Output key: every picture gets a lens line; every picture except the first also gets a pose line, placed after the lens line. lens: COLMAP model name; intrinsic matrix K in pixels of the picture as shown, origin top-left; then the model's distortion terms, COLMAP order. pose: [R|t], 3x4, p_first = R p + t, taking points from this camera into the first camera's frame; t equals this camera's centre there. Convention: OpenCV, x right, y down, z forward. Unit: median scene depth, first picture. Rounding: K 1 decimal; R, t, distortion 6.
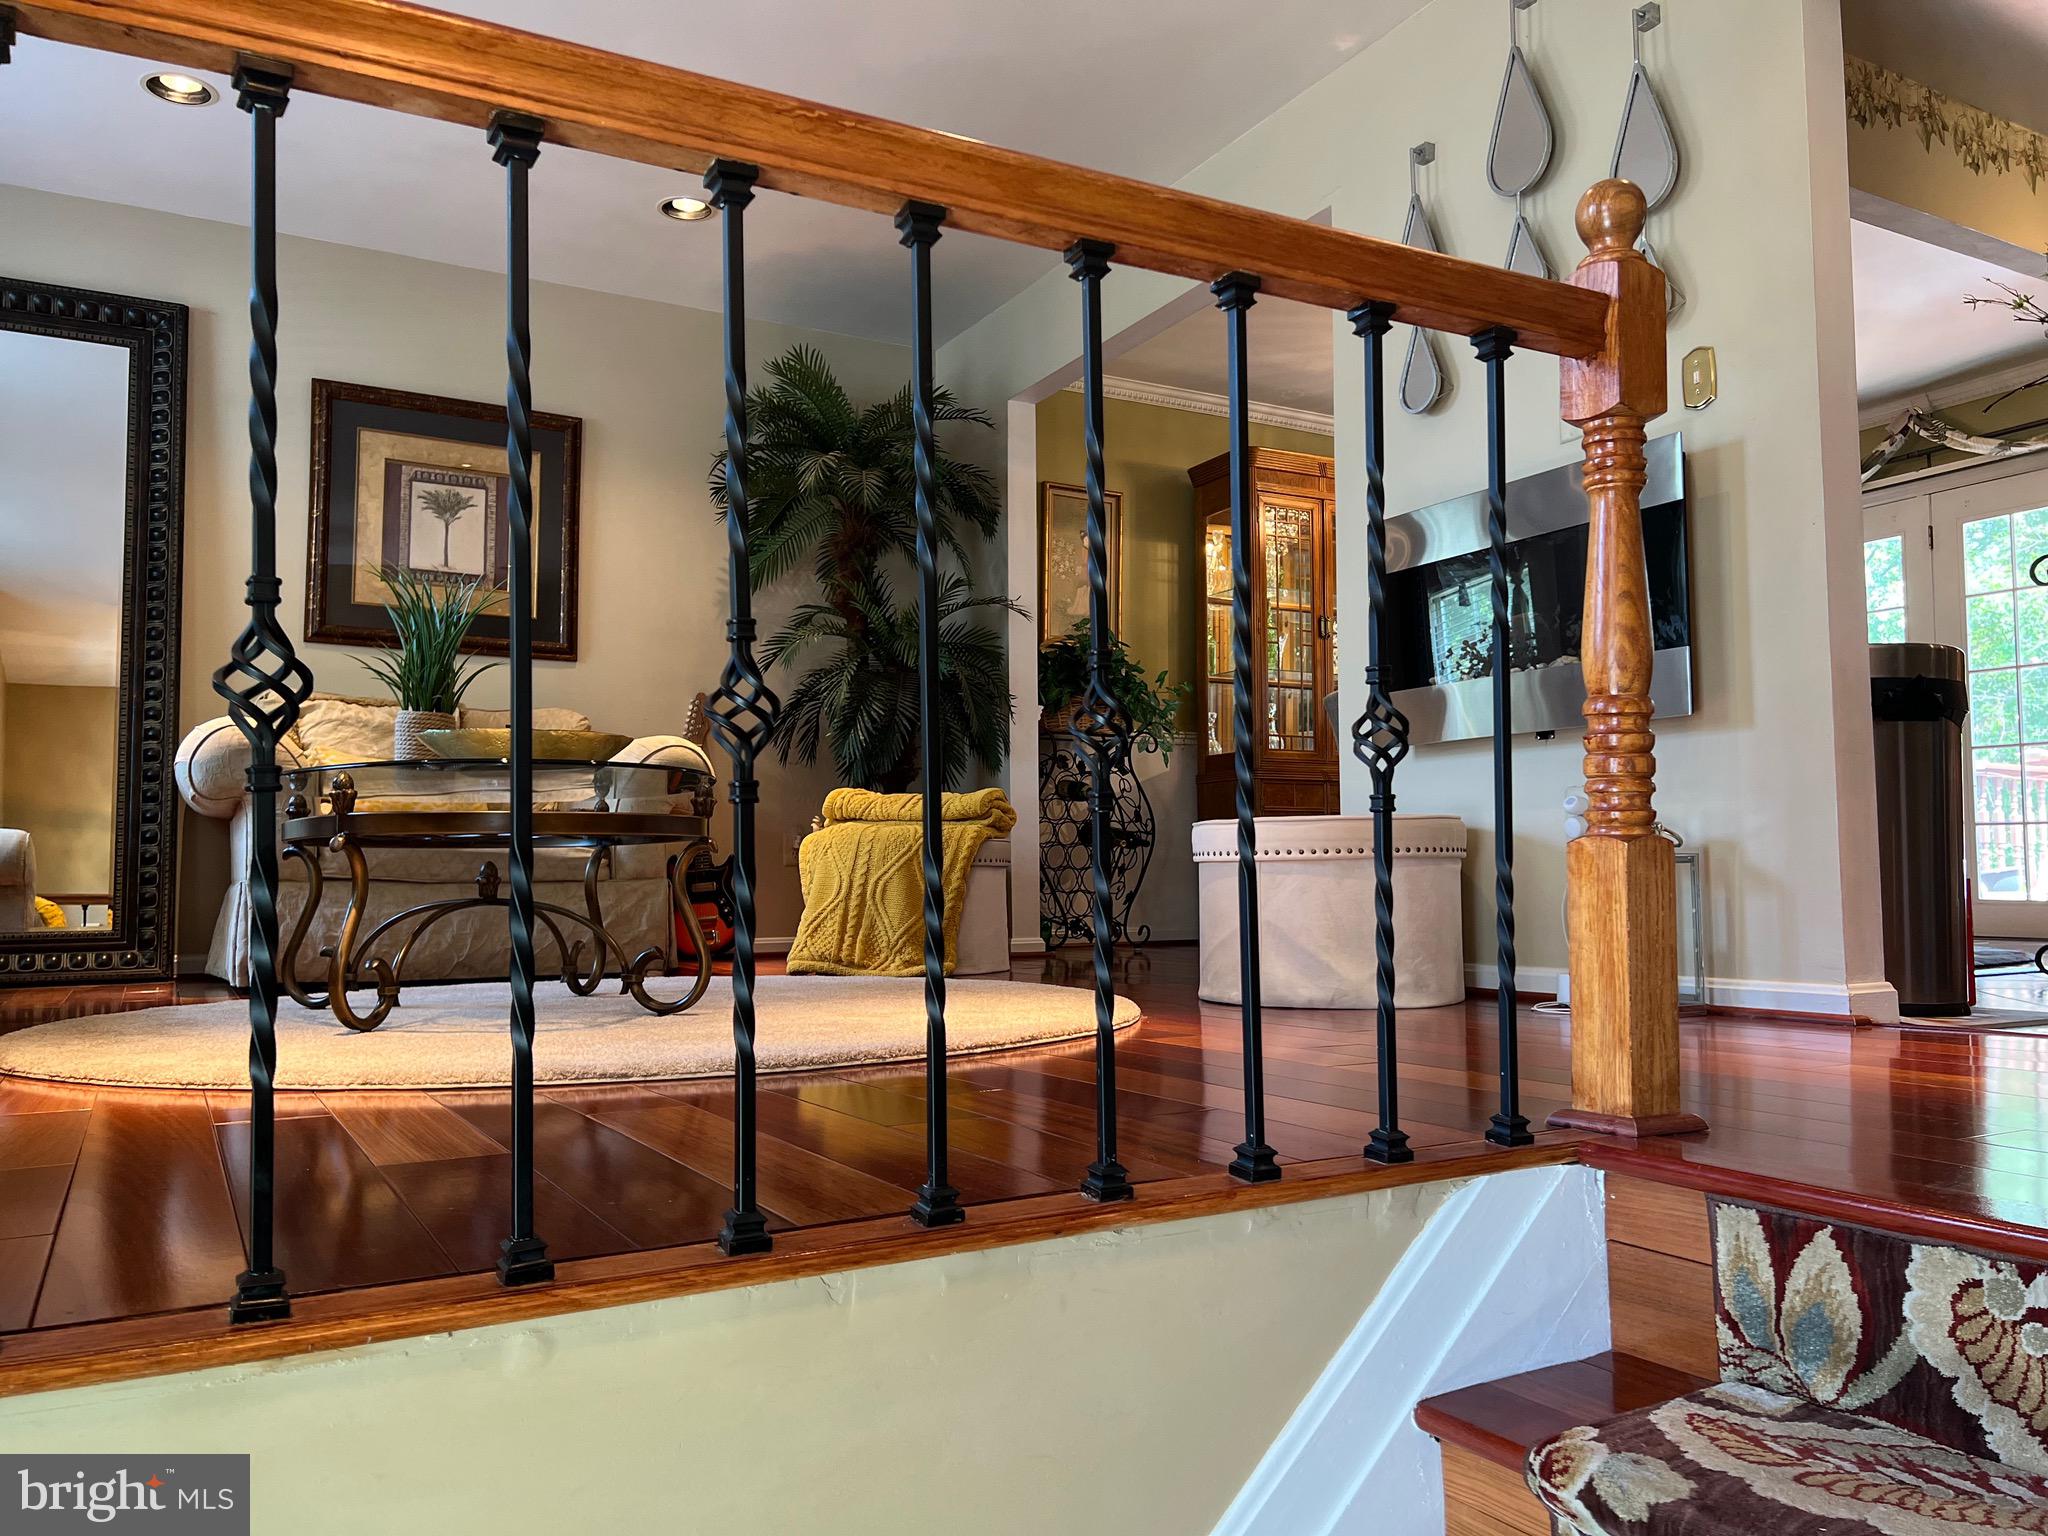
lens RADIAL K [[1519.6, 0, 1043.0], [0, 1519.6, 781.2], [0, 0, 1]] dist [0.046136, -0.057525]
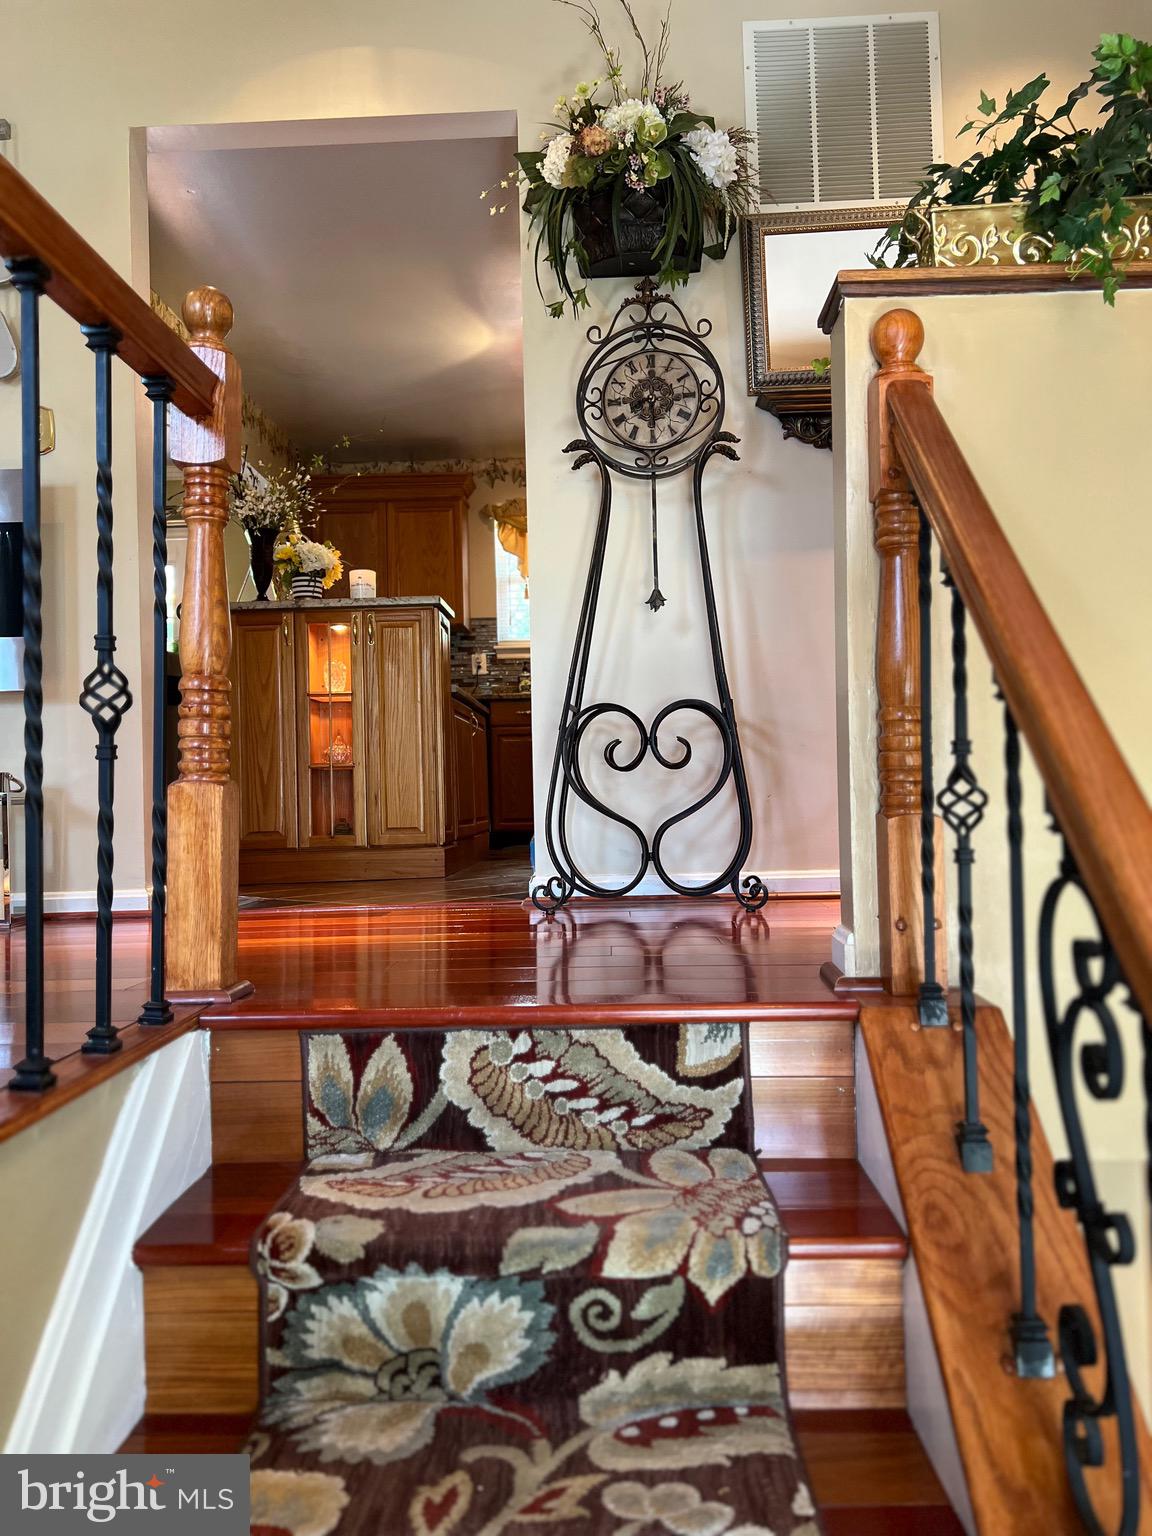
lens RADIAL K [[1139.9, 0, 576.1], [0, 1139.9, 756.7], [0, 0, 1]] dist [0.045508, -0.055964]
pose [[0.535669, 0.021010, 0.844167, -0.366463], [-0.029826, 0.999537, -0.005951, 0.013292], [-0.843901, -0.021990, 0.536048, 0.234416]]
